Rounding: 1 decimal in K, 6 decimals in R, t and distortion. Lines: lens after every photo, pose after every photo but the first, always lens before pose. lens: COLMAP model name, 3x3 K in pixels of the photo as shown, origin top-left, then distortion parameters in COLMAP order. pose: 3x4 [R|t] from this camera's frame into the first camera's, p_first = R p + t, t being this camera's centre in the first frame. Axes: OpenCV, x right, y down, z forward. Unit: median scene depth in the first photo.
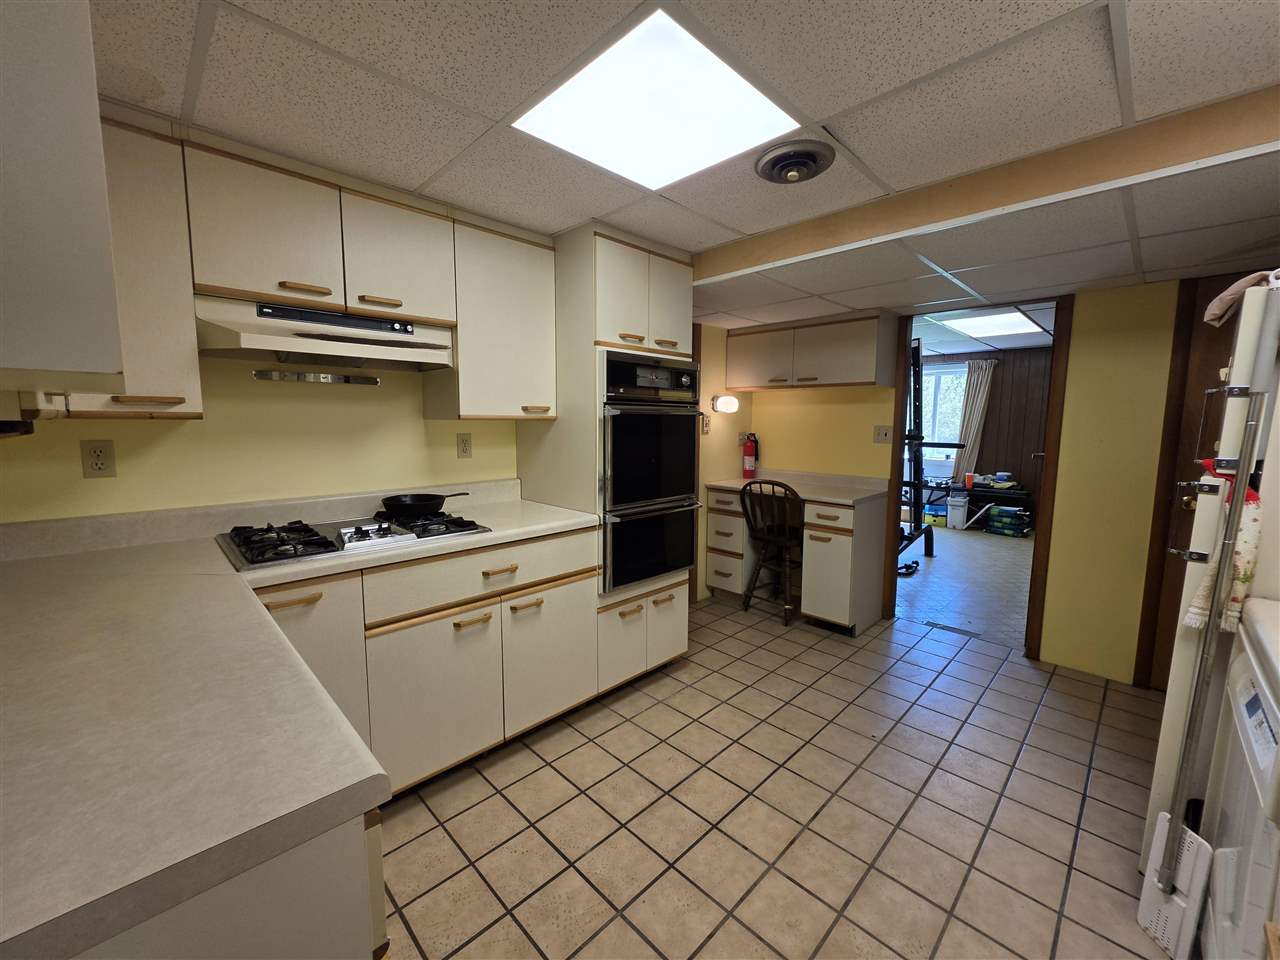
lens RADIAL K [[512.5, 0, 643.3], [0, 512.5, 481.9], [0, 0, 1]] dist [-0.001294, 0.000879]
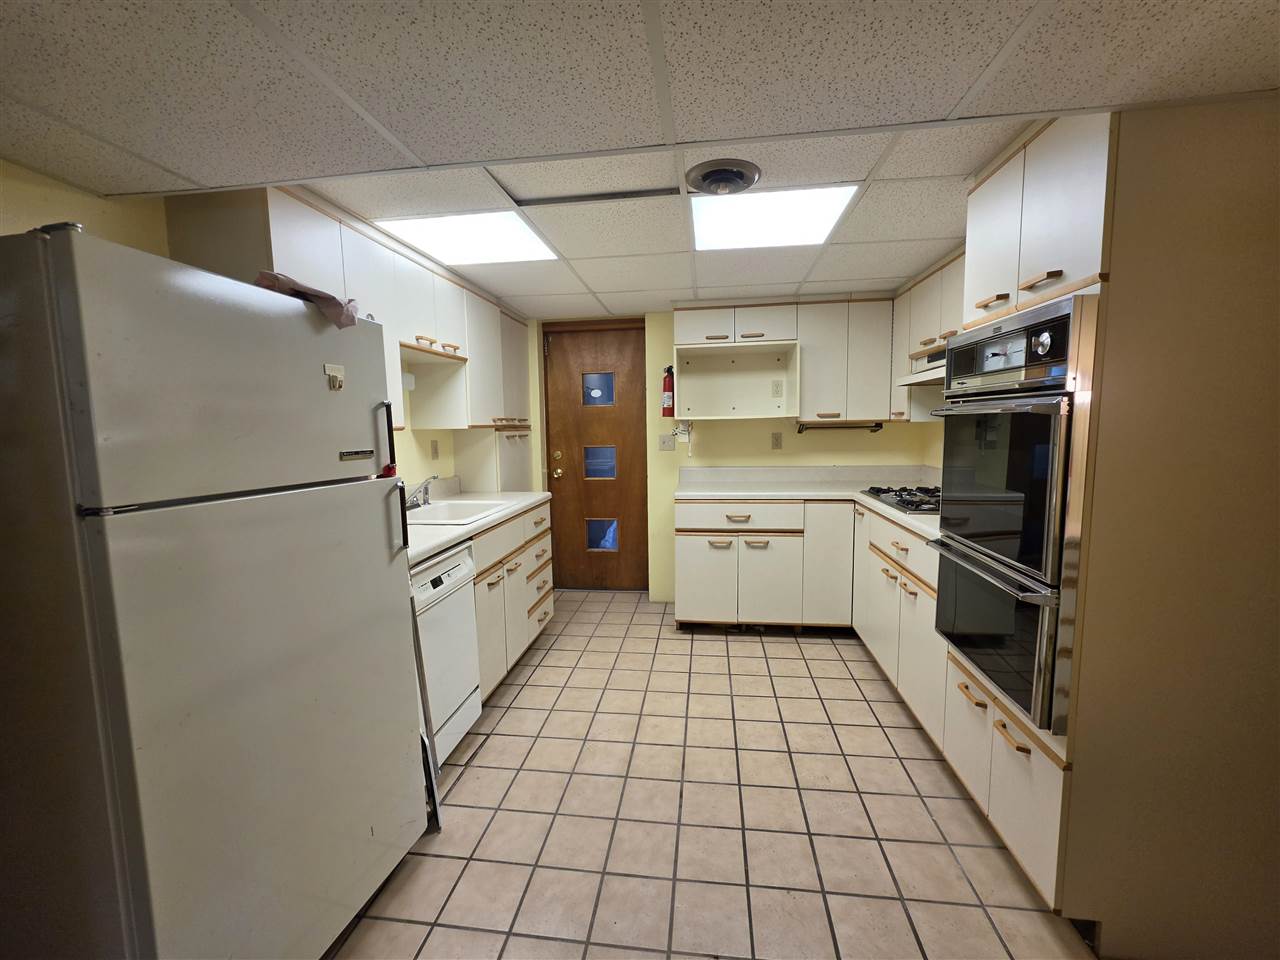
lens RADIAL K [[512.5, 0, 643.3], [0, 512.5, 480.0], [0, 0, 1]] dist [-0.001294, 0.000879]
pose [[-0.790010, 0.073277, -0.608700, 0.952784], [-0.062176, 0.978138, 0.198447, -0.187566], [0.609933, 0.194621, -0.768182, 1.566349]]
